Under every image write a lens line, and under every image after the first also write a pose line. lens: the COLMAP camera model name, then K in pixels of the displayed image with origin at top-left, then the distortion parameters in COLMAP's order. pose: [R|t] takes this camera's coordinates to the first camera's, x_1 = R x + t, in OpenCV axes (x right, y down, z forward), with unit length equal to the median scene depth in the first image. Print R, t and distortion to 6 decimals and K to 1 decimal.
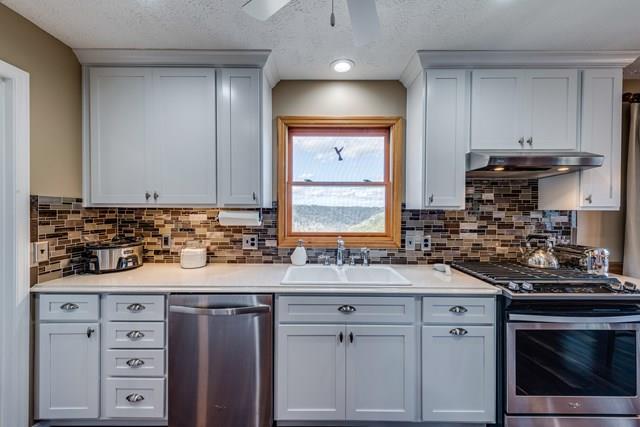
lens RADIAL K [[248.4, 0, 320.0], [0, 248.4, 213.5], [0, 0, 1]] dist [0.000041, -0.000071]
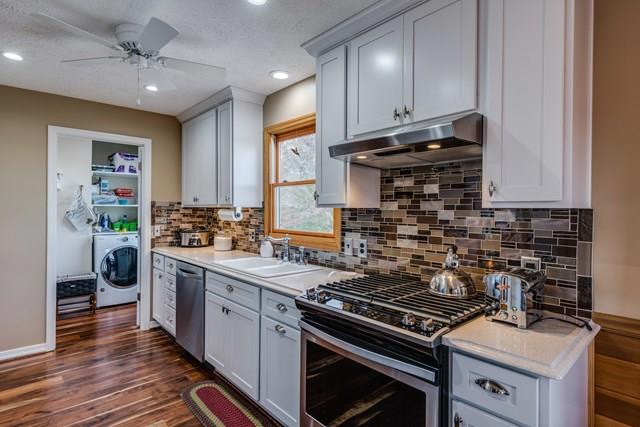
lens RADIAL K [[335.2, 0, 321.9], [0, 335.2, 211.5], [0, 0, 1]] dist [0.002039, 0.000118]
pose [[0.675936, 0.003865, -0.736950, 1.161750], [-0.010805, 0.999931, -0.004667, 0.002338], [0.736881, 0.011117, 0.675931, 0.141319]]
